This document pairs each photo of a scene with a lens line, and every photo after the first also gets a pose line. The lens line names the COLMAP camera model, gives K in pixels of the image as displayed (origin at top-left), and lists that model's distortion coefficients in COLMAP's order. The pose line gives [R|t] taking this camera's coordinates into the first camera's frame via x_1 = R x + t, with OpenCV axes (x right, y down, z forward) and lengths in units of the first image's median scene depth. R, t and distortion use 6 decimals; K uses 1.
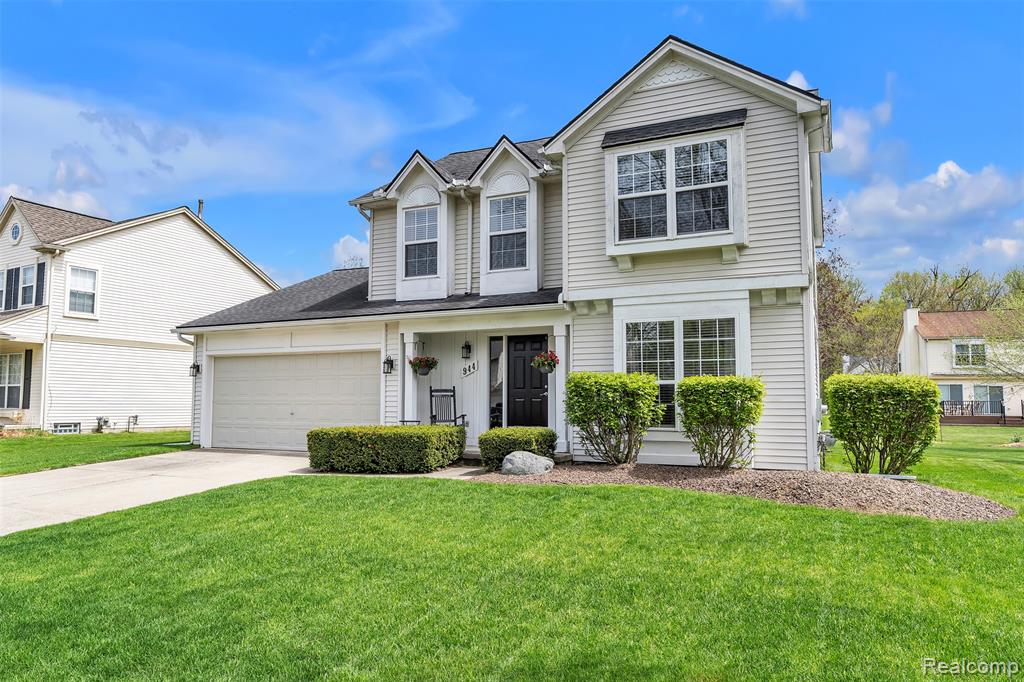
lens RADIAL K [[683.2, 0, 511.3], [0, 683.2, 359.2], [0, 0, 1]] dist [0.001437, 0.000067]
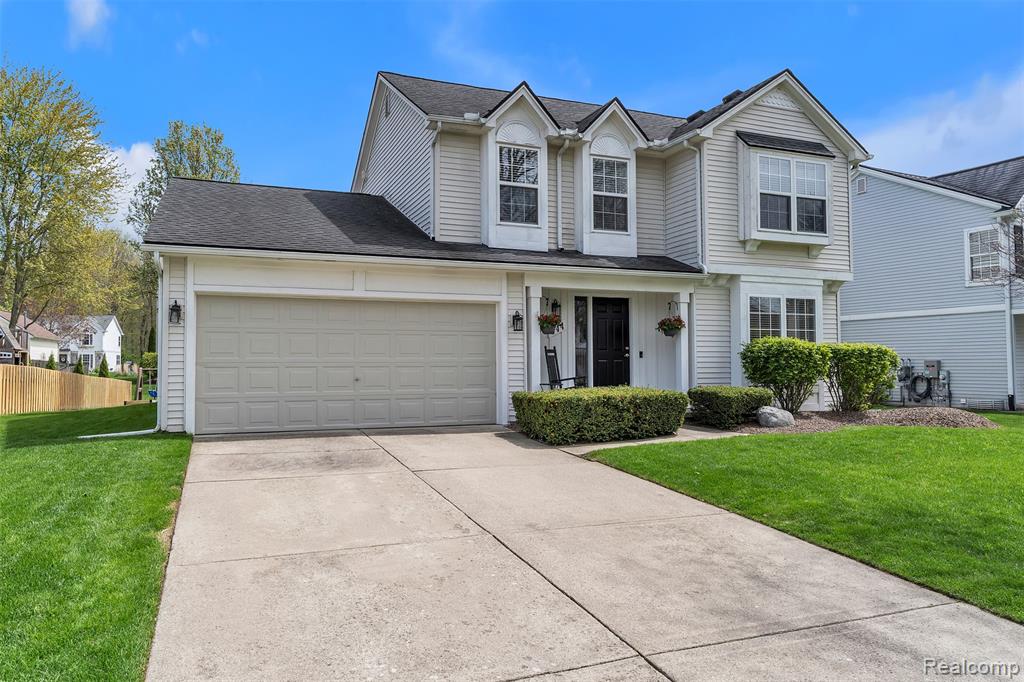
lens RADIAL K [[696.4, 0, 512.0], [0, 696.4, 341.0], [0, 0, 1]] dist [-0.001897, -0.000274]
pose [[0.679027, 0.019147, 0.733864, -0.842018], [-0.042751, 0.998995, 0.013492, 0.021852], [-0.732868, -0.040534, 0.679163, 0.395665]]
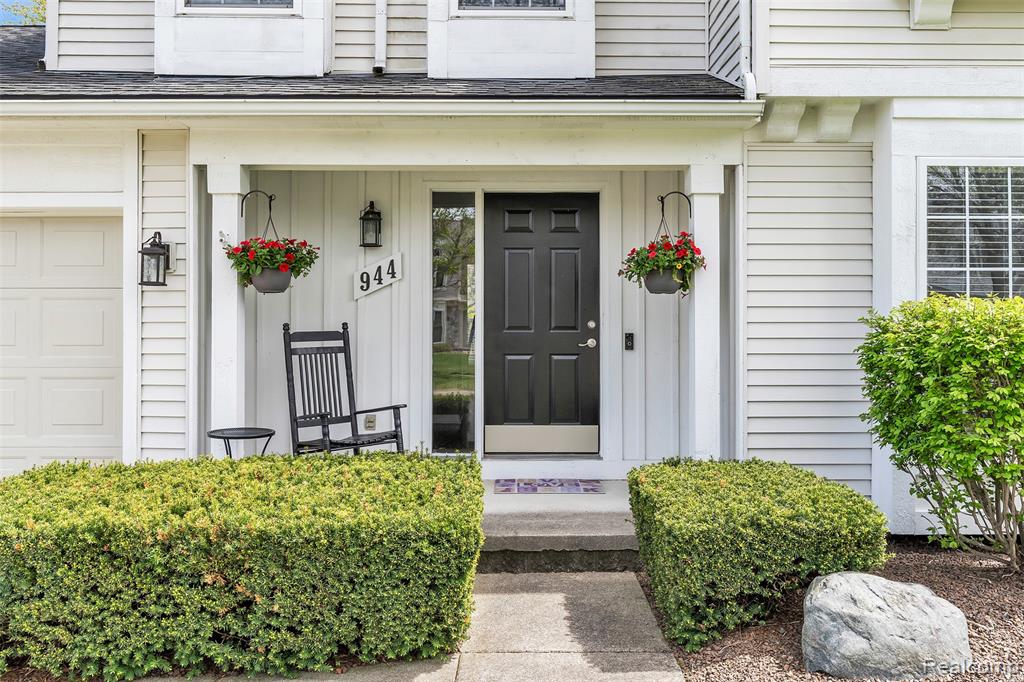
lens RADIAL K [[870.7, 0, 527.4], [0, 870.7, 303.5], [0, 0, 1]] dist [0.002666, 0.005735]
pose [[0.902528, 0.004463, 0.430608, -0.198797], [-0.026151, 0.998669, 0.044459, 0.006270], [-0.429836, -0.051386, 0.901444, 0.549280]]
